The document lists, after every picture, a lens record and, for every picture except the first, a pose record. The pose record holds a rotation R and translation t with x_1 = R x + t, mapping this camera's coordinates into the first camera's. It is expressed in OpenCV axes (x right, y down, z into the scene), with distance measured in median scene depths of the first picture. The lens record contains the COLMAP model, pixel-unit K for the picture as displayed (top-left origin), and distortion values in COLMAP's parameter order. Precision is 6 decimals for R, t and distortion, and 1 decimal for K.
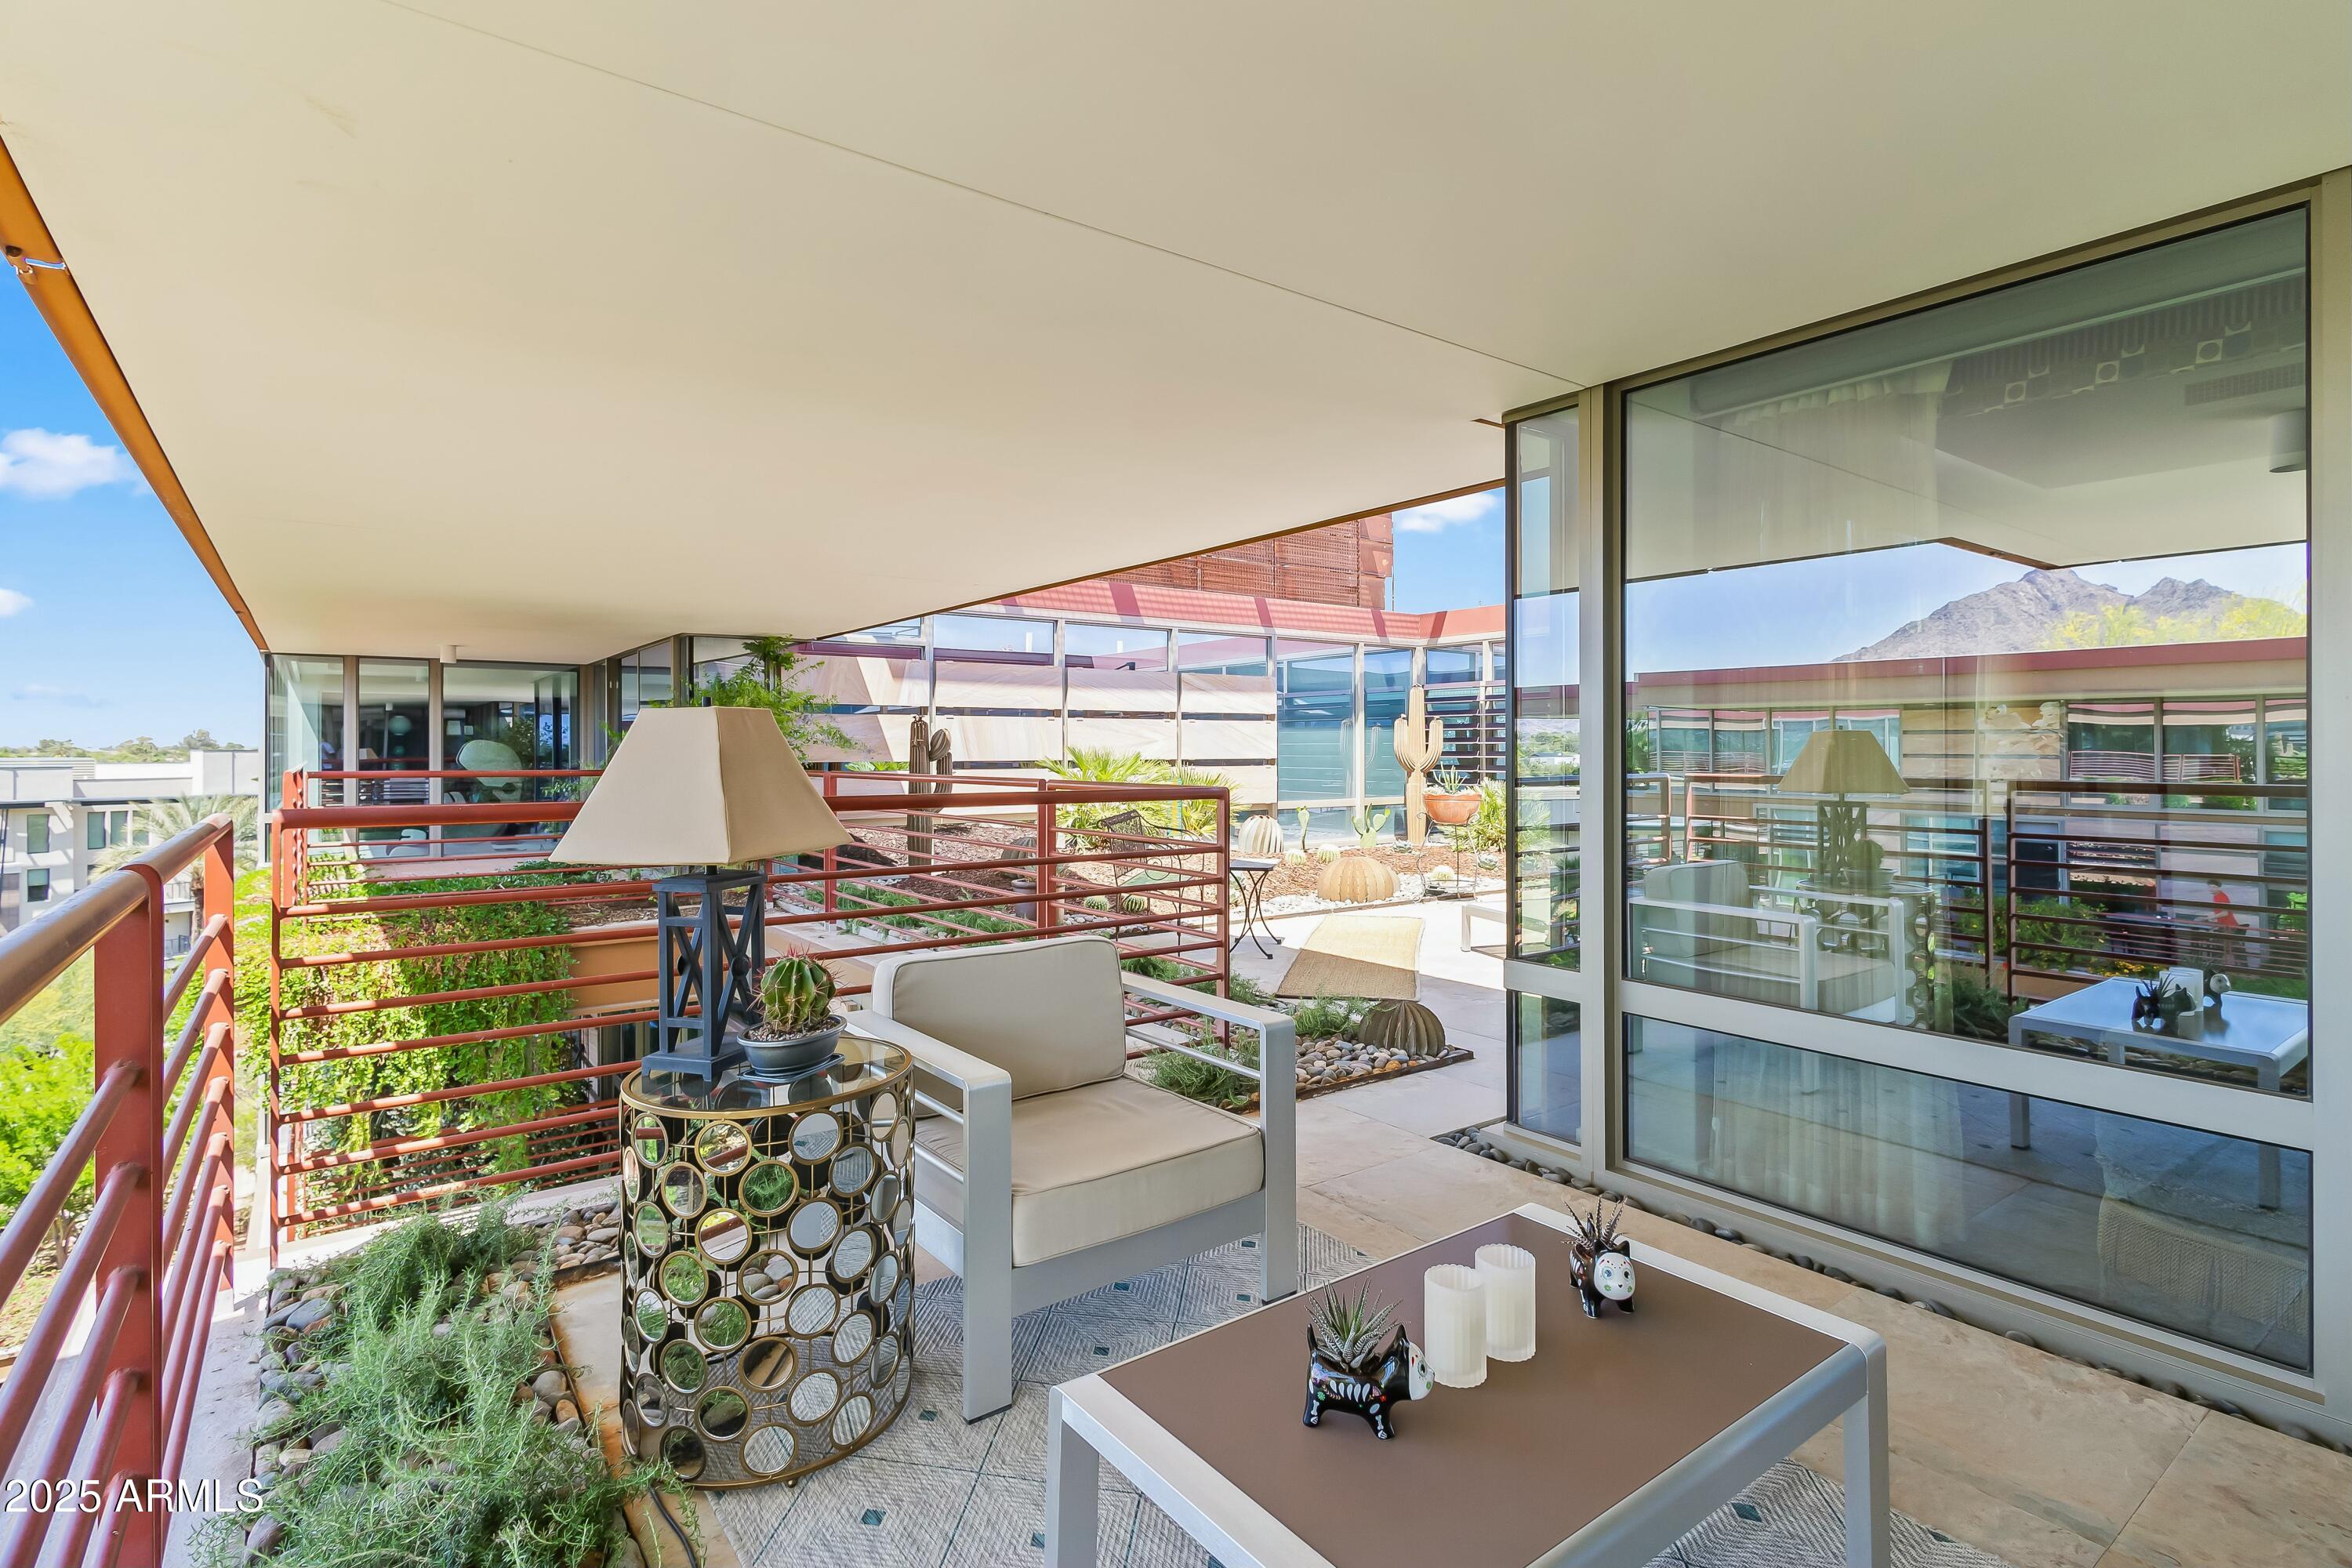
lens RADIAL K [[1133.3, 0, 1173.8], [0, 1133.3, 769.8], [0, 0, 1]] dist [0.002033, 0.000081]
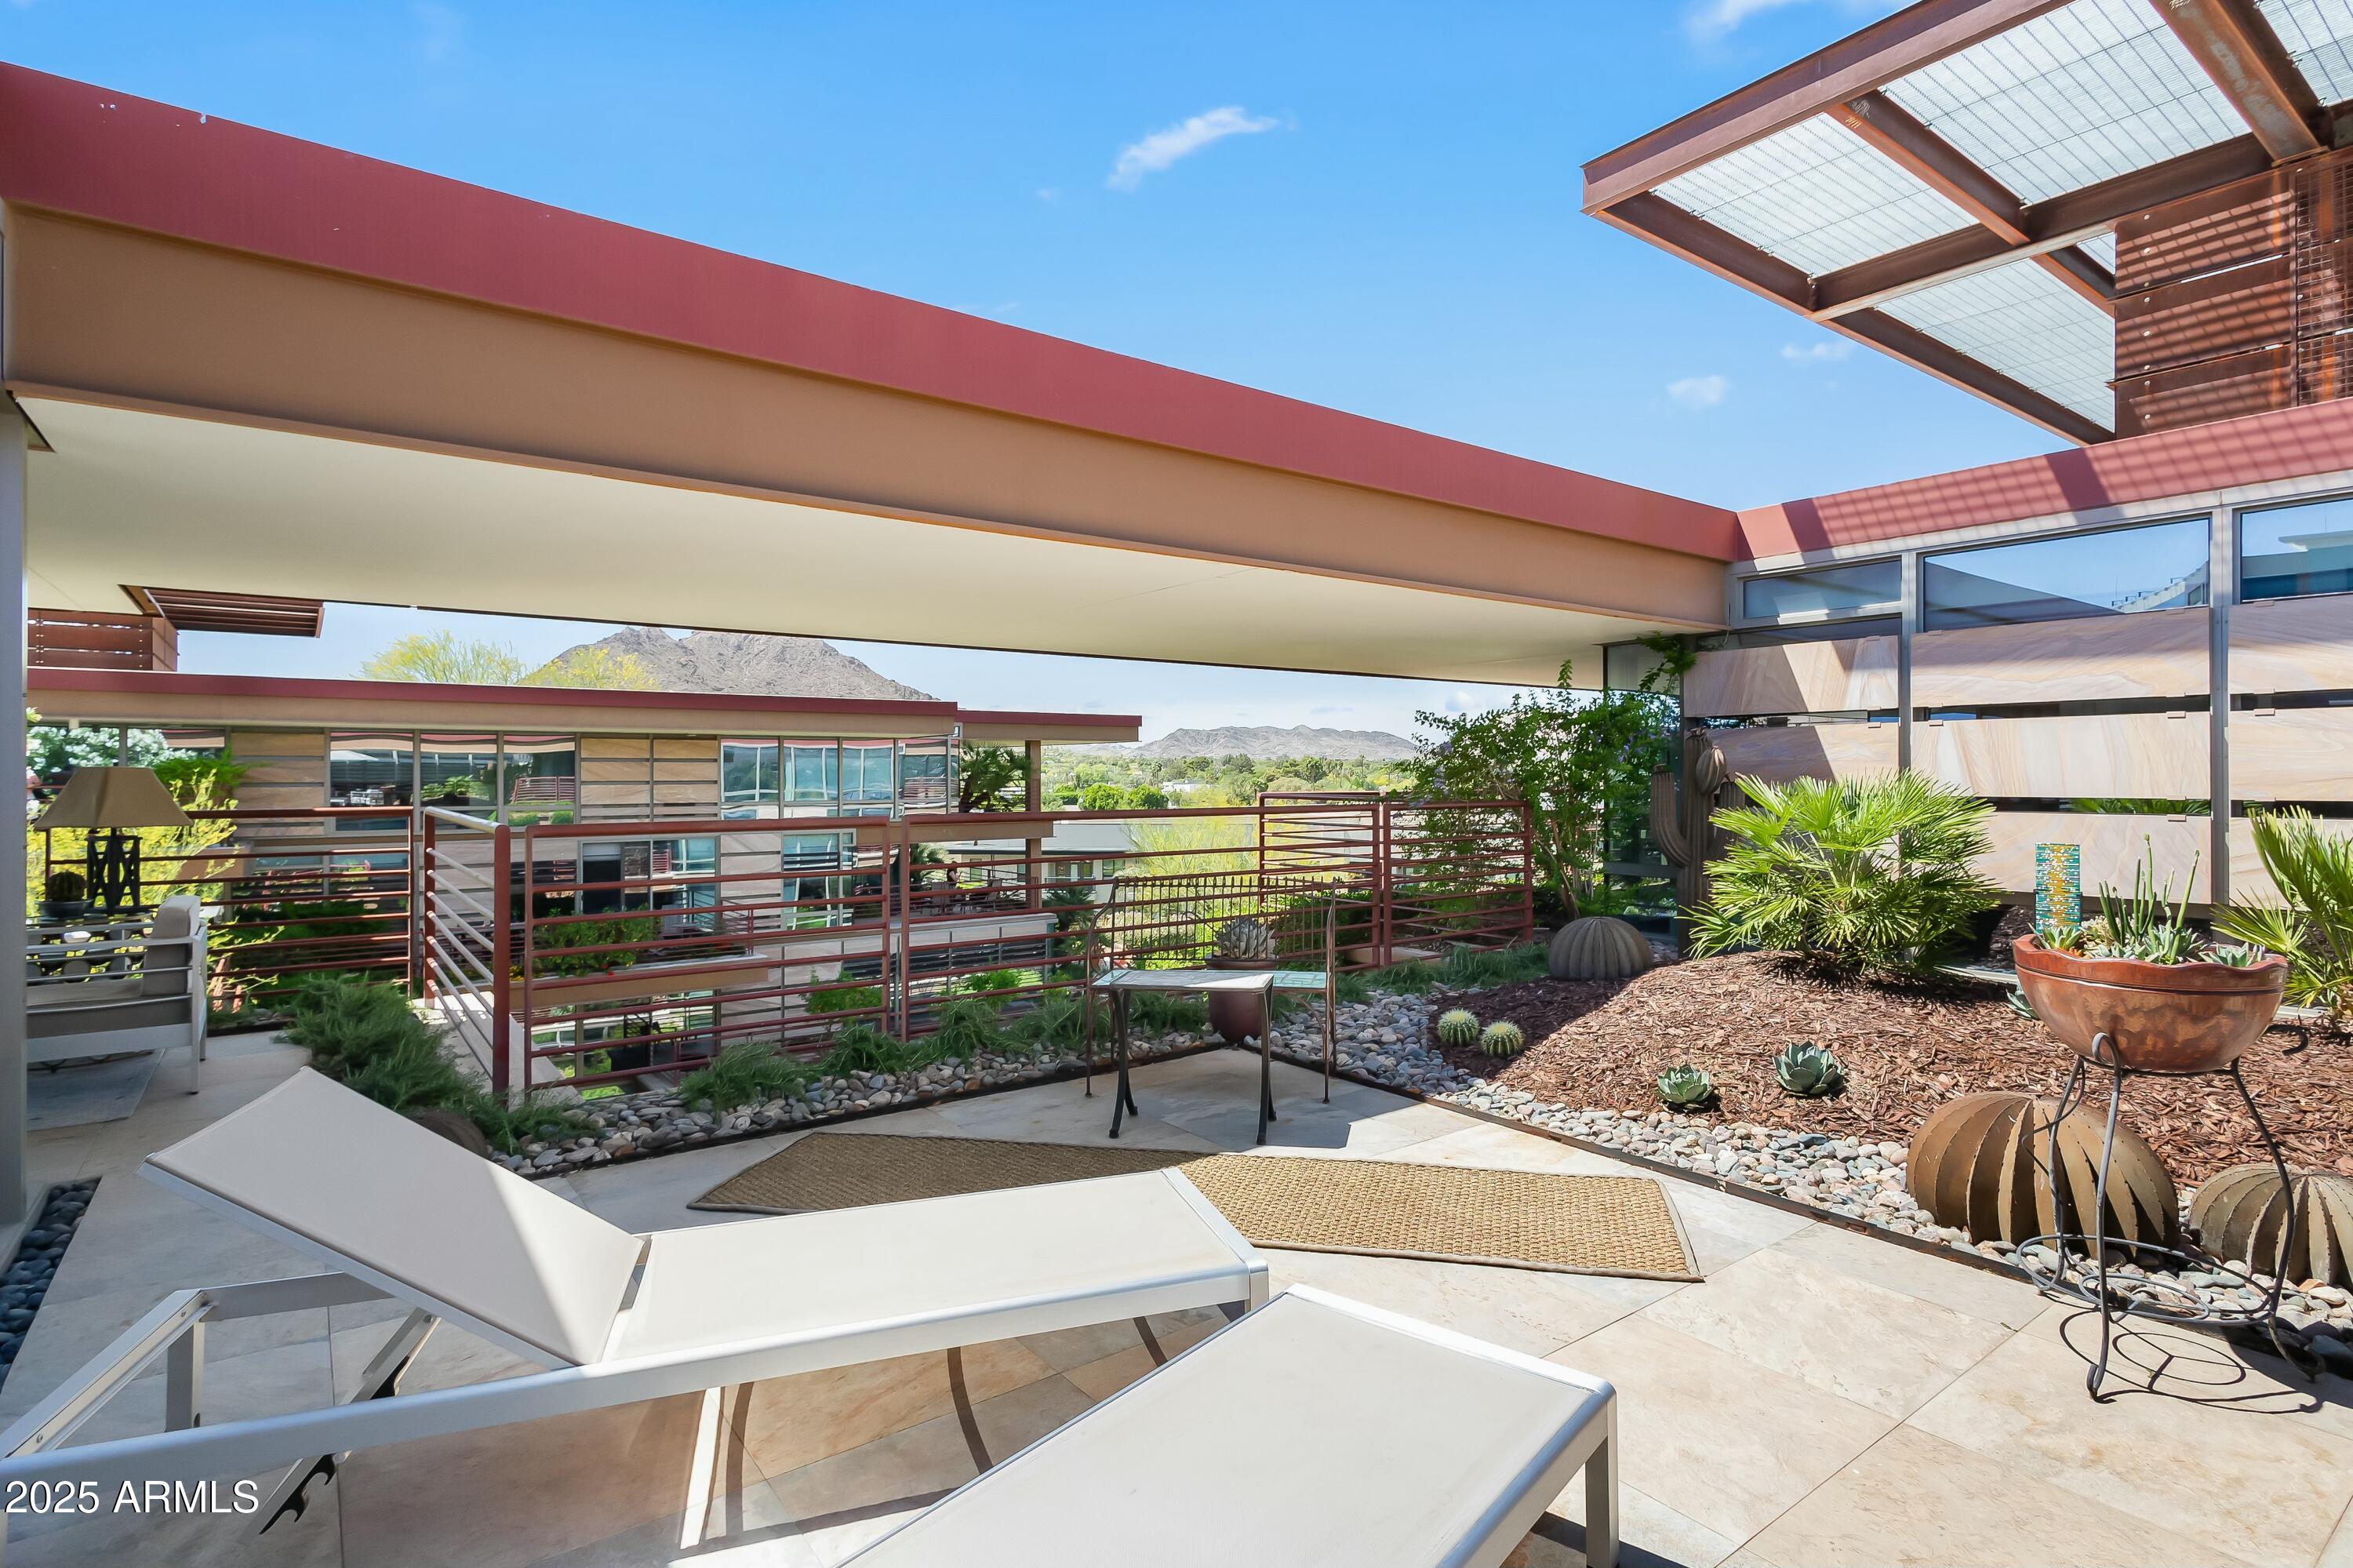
lens RADIAL K [[1182.0, 0, 1277.8], [0, 1182.0, 782.8], [0, 0, 1]] dist [-0.002594, -0.000612]
pose [[0.070935, 0.011466, -0.997415, 0.339820], [-0.010820, 0.999884, 0.010725, -0.014143], [0.997422, 0.010031, 0.071051, 0.496751]]
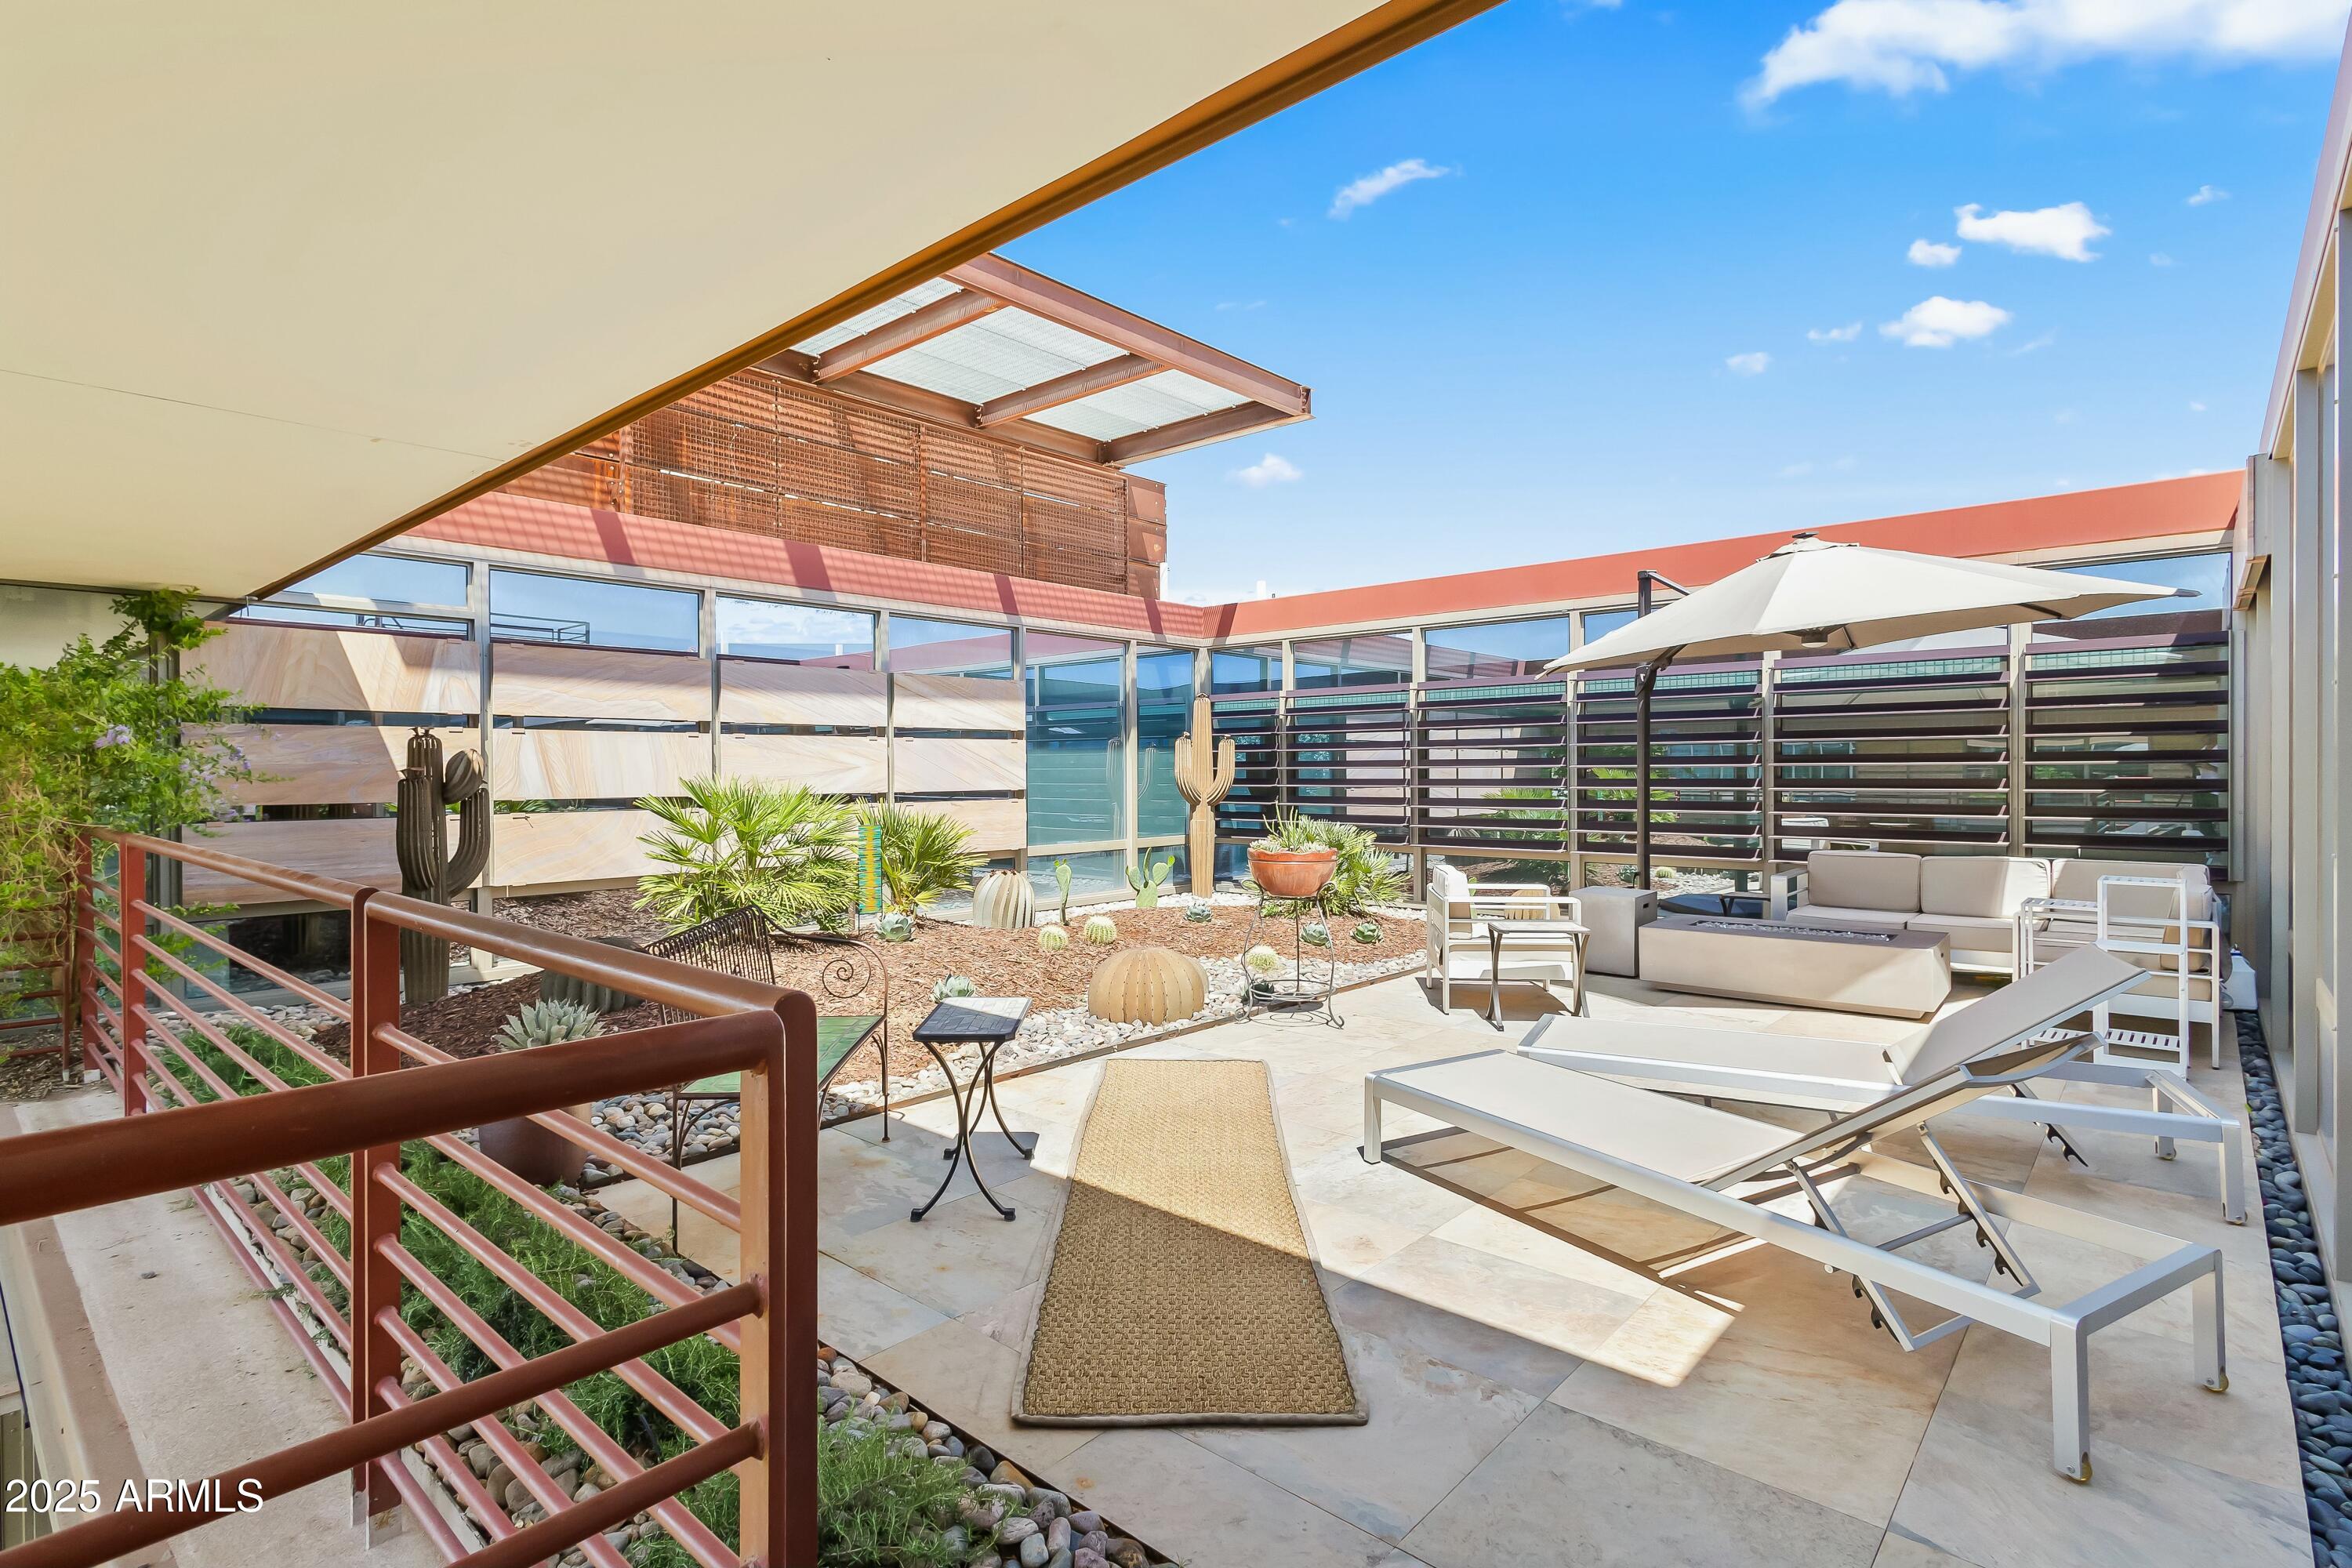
lens RADIAL K [[1133.3, 0, 1173.8], [0, 1133.3, 769.8], [0, 0, 1]] dist [0.002033, 0.000081]
pose [[0.975997, -0.000801, 0.217781, 0.022988], [0.004537, 0.999851, -0.016657, -0.009818], [-0.217735, 0.017245, 0.975856, 0.240317]]
